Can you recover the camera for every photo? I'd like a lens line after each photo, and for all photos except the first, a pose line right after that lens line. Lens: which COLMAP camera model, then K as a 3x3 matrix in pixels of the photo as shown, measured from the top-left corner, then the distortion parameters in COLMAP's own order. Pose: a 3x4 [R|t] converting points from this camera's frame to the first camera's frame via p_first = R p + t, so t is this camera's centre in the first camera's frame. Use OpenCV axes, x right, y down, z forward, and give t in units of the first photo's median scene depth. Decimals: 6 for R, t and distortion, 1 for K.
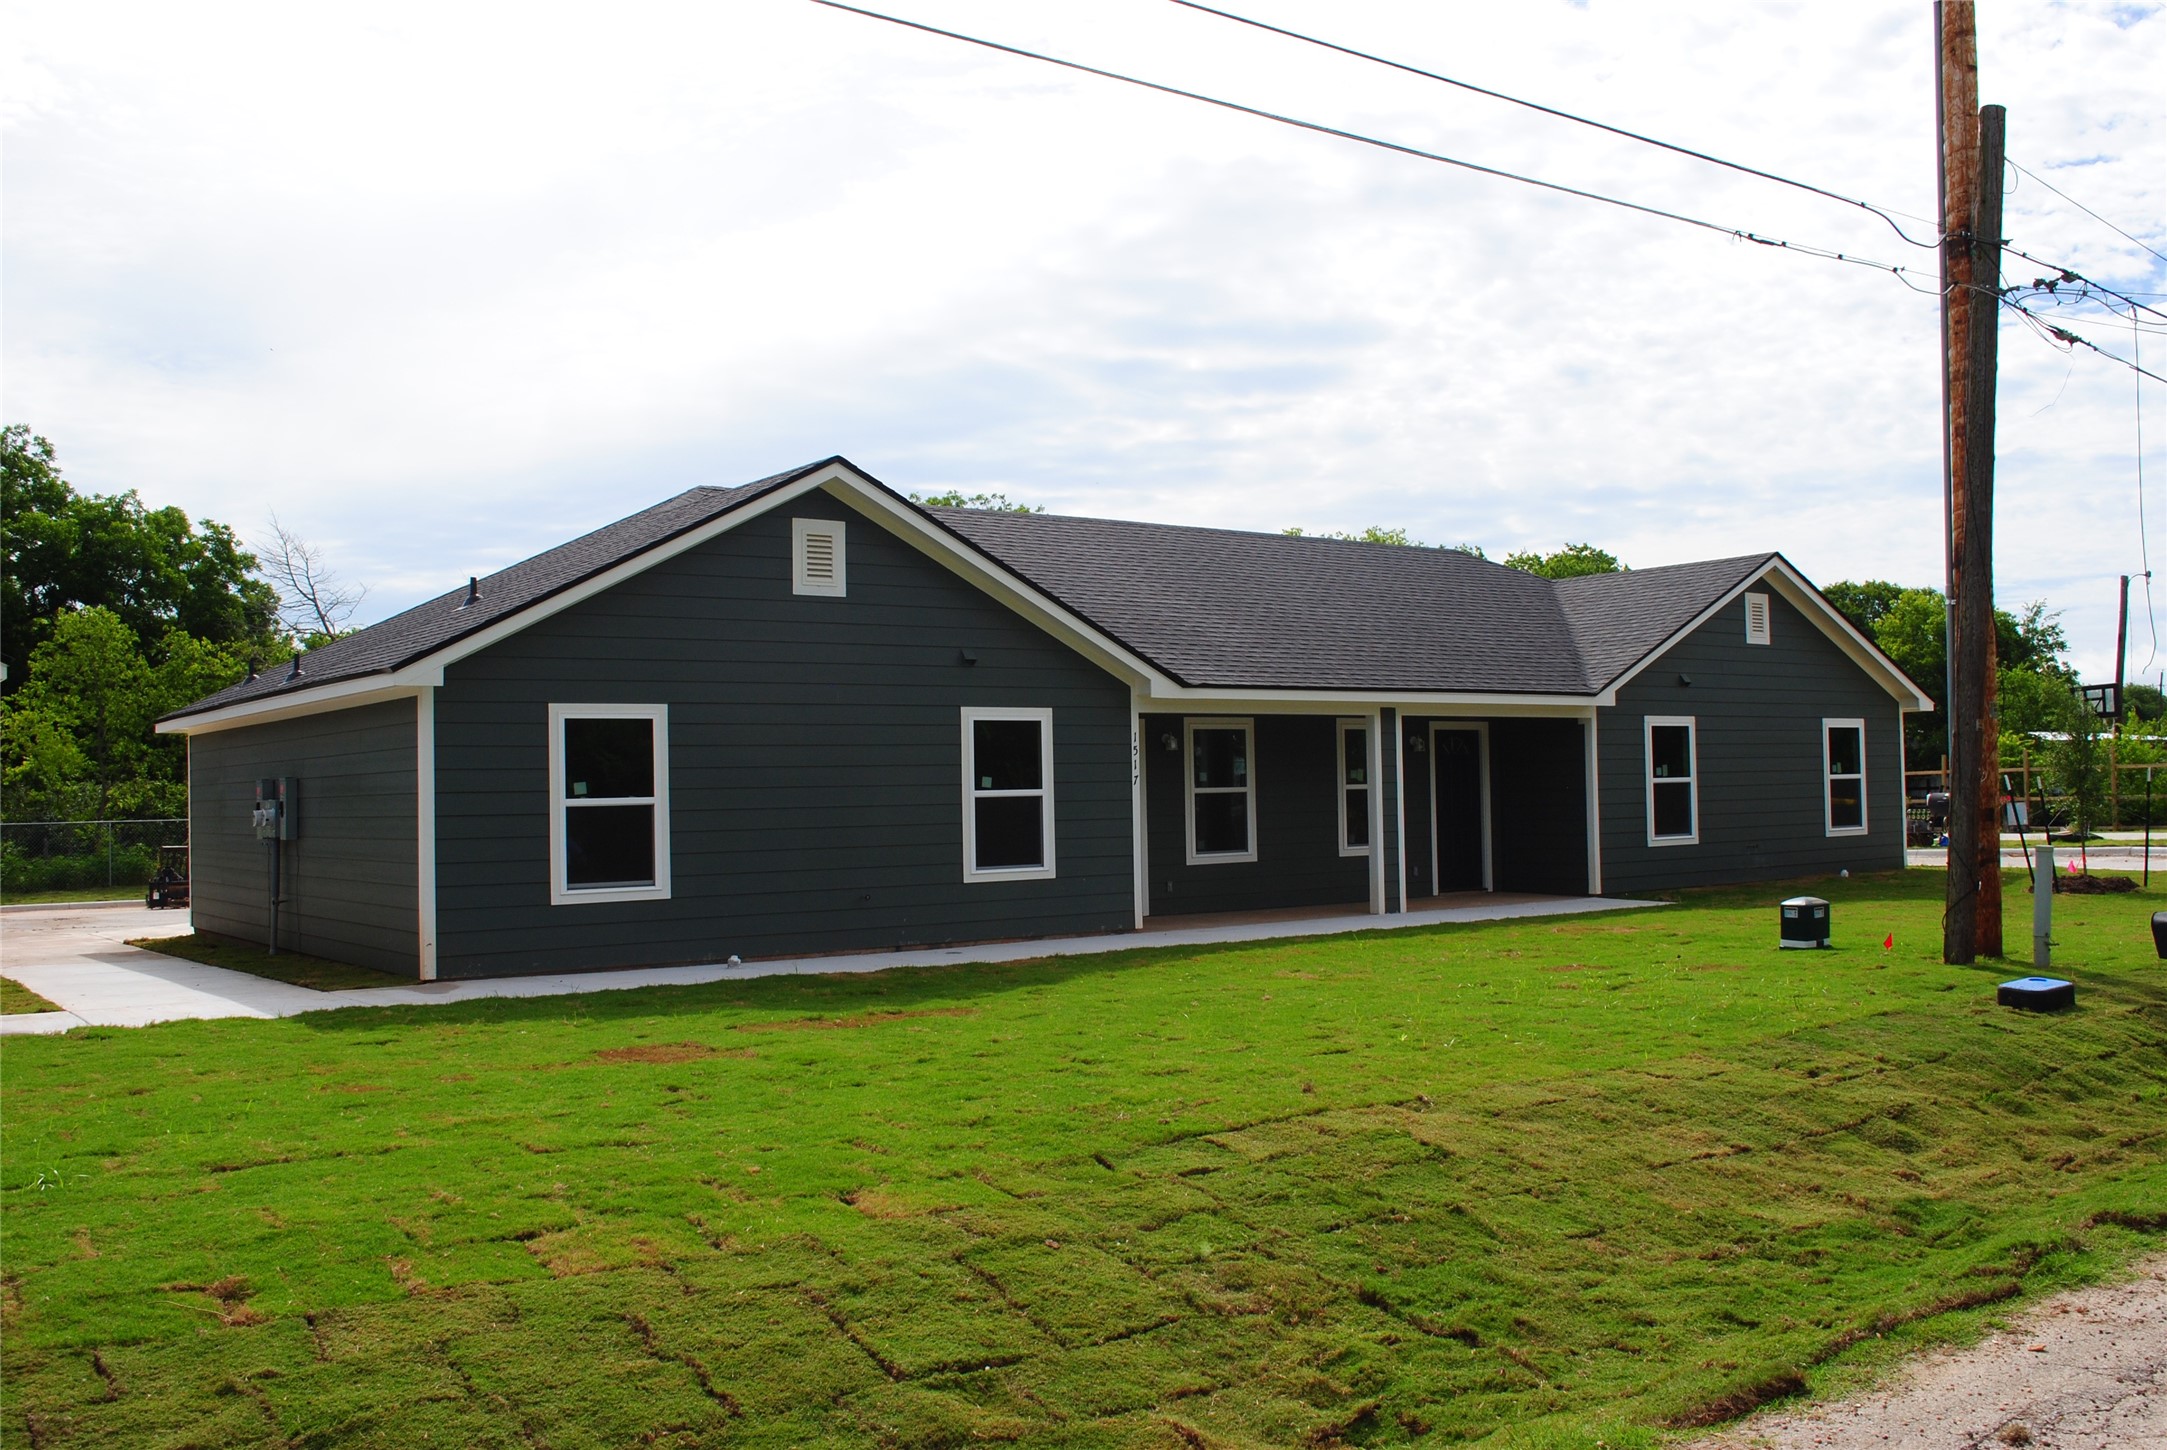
lens RADIAL K [[1918.3, 0, 1083.5], [0, 1918.3, 725.0], [0, 0, 1]] dist [-0.006608, -0.078458]
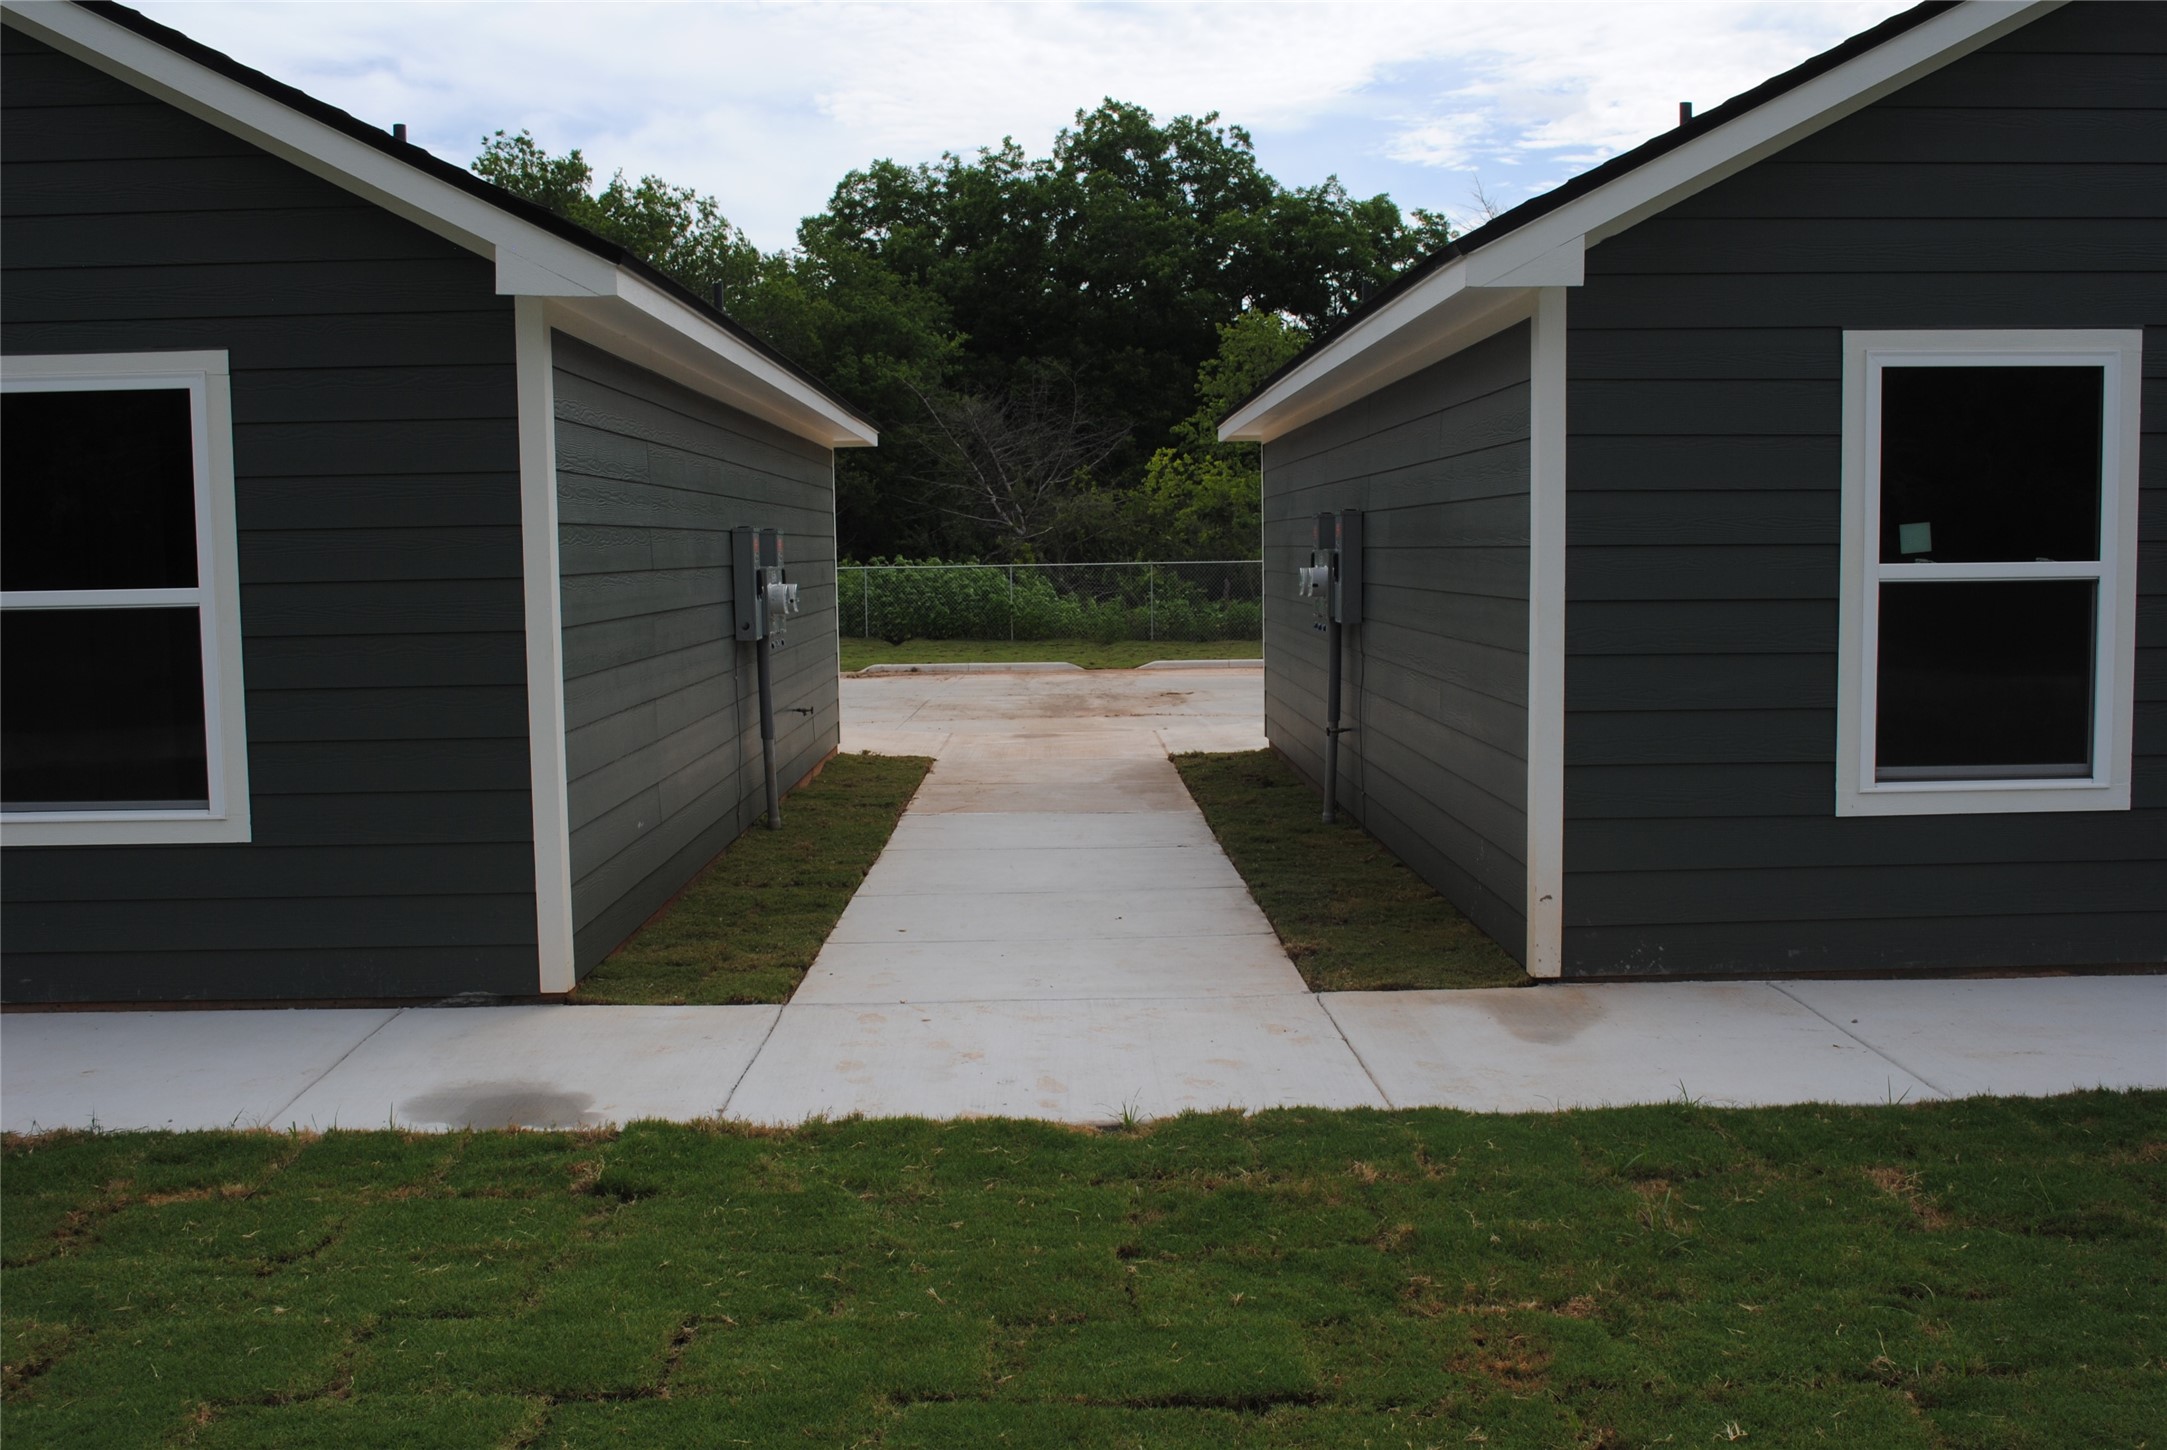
lens RADIAL K [[2019.0, 0, 1083.5], [0, 2019.0, 725.0], [0, 0, 1]] dist [-0.058037, 0.015232]
pose [[0.813441, 0.061864, -0.578348, -0.139291], [0.016328, 0.991507, 0.129023, 0.012878], [0.581418, -0.114396, 0.805522, 0.483282]]
